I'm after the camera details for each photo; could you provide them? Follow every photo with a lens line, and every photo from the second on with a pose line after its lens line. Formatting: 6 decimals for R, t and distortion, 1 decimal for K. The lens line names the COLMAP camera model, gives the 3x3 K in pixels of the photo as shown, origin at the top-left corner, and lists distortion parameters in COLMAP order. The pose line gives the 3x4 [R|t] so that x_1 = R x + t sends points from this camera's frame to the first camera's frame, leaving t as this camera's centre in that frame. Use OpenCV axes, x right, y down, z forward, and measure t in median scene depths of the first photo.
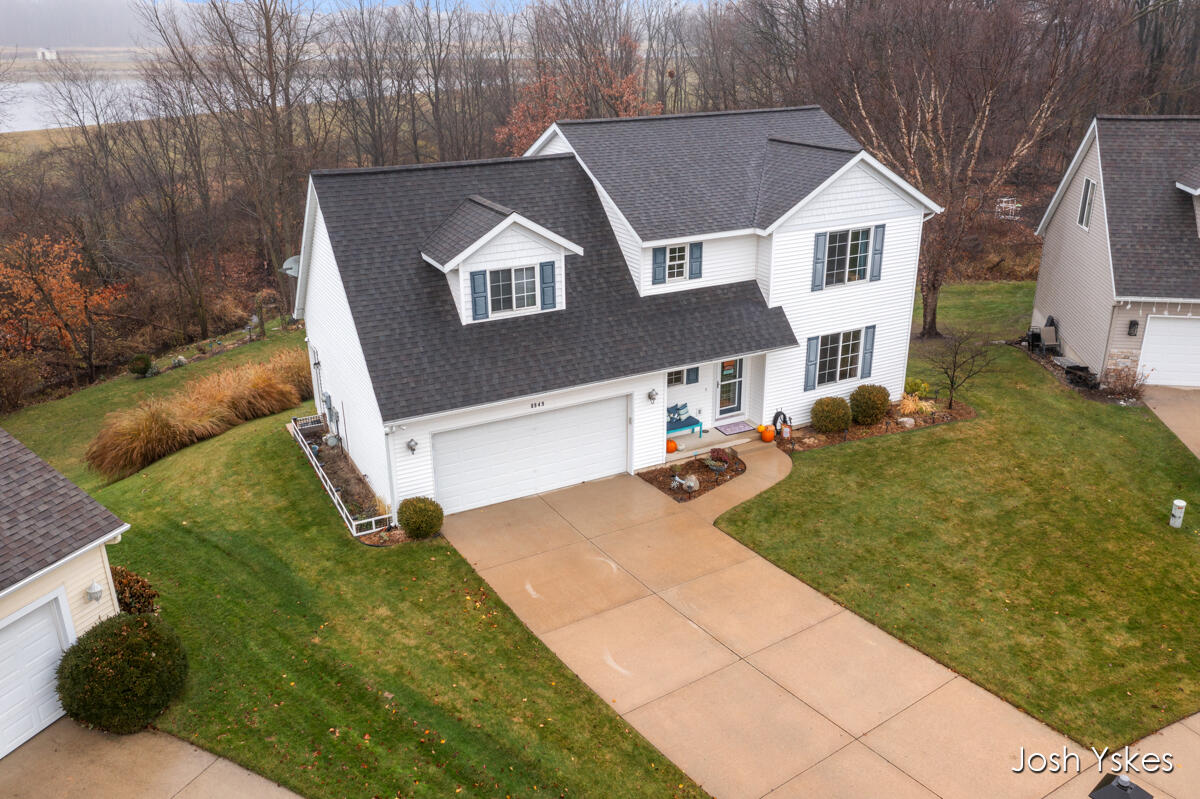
lens RADIAL K [[966.2, 0, 600.0], [0, 966.2, 399.5], [0, 0, 1]] dist [-0.005347, 0.004175]
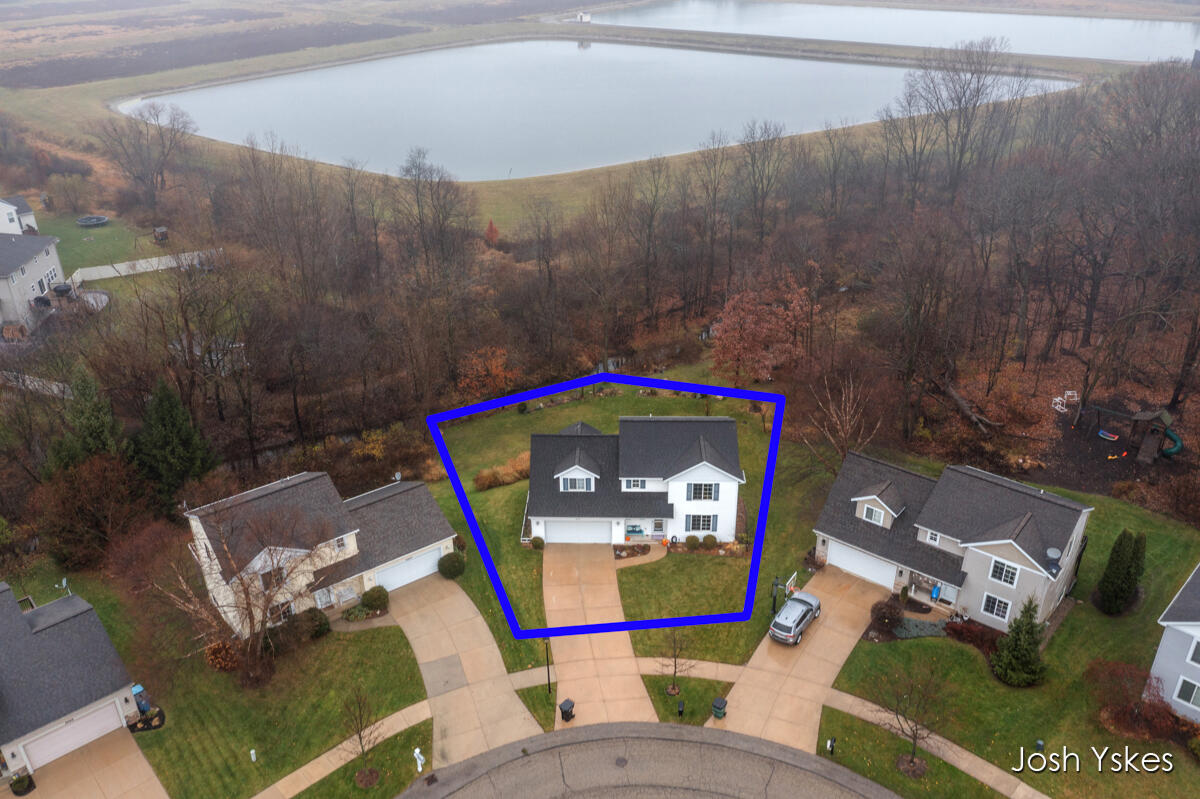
lens RADIAL K [[966.2, 0, 600.0], [0, 966.2, 399.5], [0, 0, 1]] dist [-0.005347, 0.004175]
pose [[0.873590, 0.232027, -0.427790, 1.186326], [-0.181570, 0.970950, 0.155845, -0.826888], [0.451523, -0.058471, 0.890342, -1.690154]]
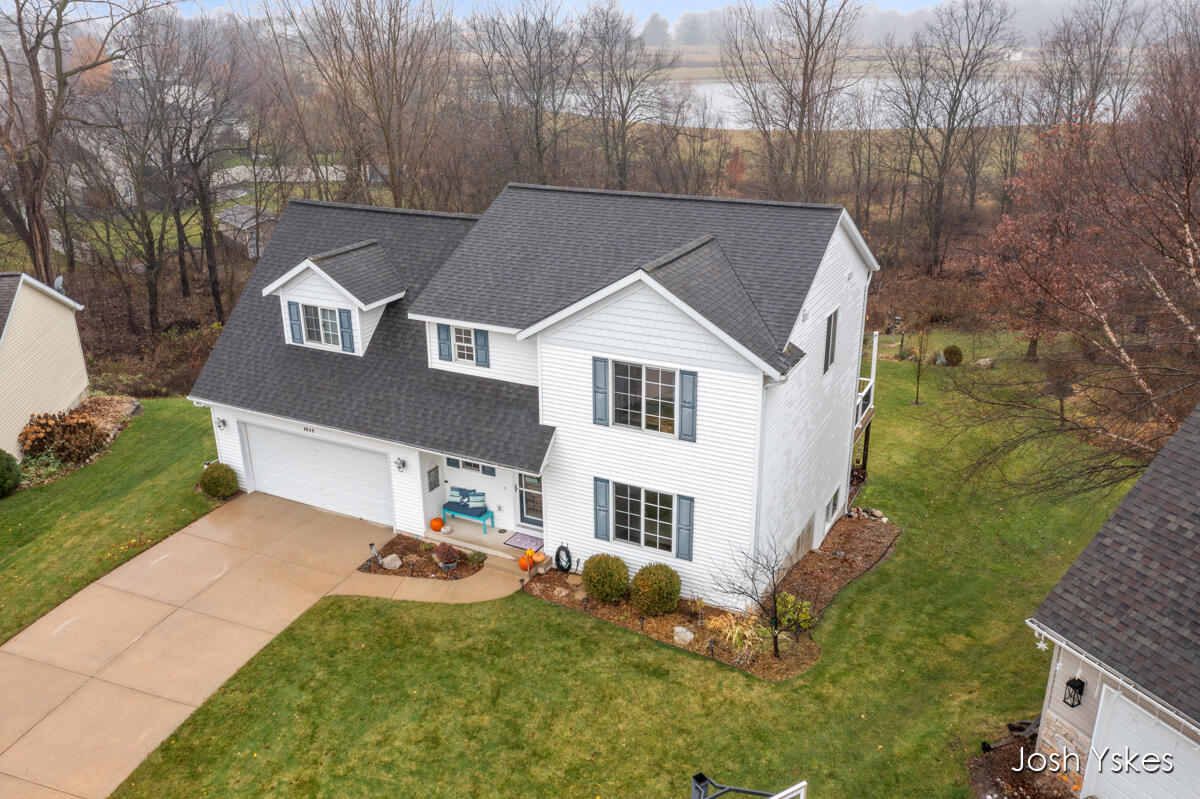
lens RADIAL K [[954.6, 0, 600.0], [0, 954.6, 399.5], [0, 0, 1]] dist [0.005478, 0.003279]
pose [[0.568340, 0.296837, -0.767384, 0.874890], [-0.296923, 0.943802, 0.145172, -0.260875], [0.767351, 0.145347, 0.624538, 0.508471]]
